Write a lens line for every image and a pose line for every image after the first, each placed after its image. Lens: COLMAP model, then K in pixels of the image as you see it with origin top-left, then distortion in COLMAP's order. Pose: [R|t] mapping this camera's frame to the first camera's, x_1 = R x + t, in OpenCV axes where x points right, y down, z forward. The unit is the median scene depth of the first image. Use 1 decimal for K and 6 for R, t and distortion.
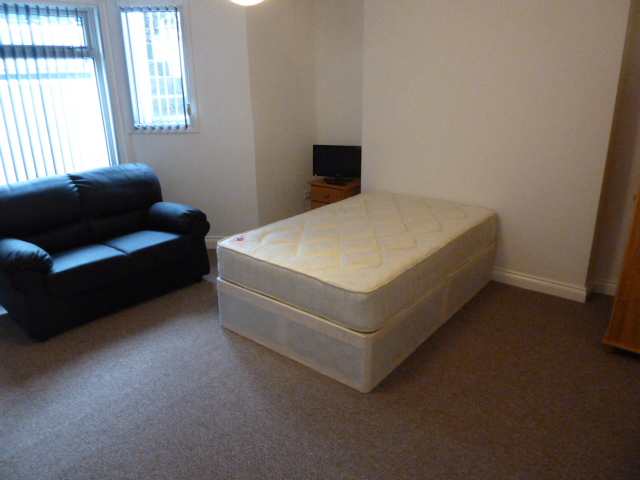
lens RADIAL K [[482.8, 0, 320.0], [0, 482.8, 240.0], [0, 0, 1]] dist [-0.000603, 0.001588]
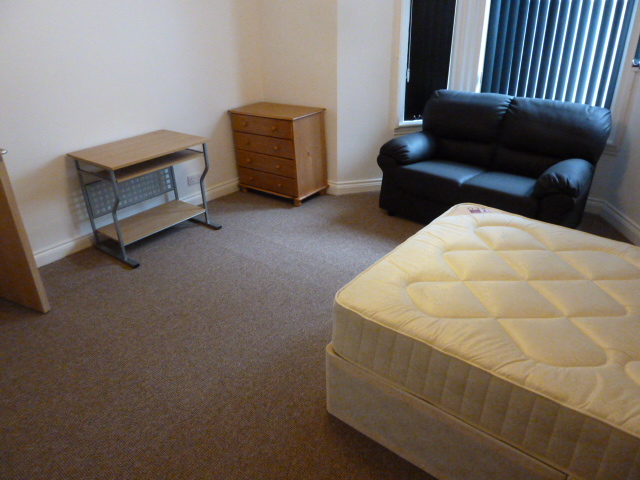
lens RADIAL K [[482.8, 0, 320.0], [0, 482.8, 240.0], [0, 0, 1]] dist [-0.000603, 0.001588]
pose [[-0.014812, 0.465611, -0.884866, 0.563951], [-0.311723, 0.838708, 0.446540, -0.237330], [0.950058, 0.282447, 0.132718, 0.649619]]
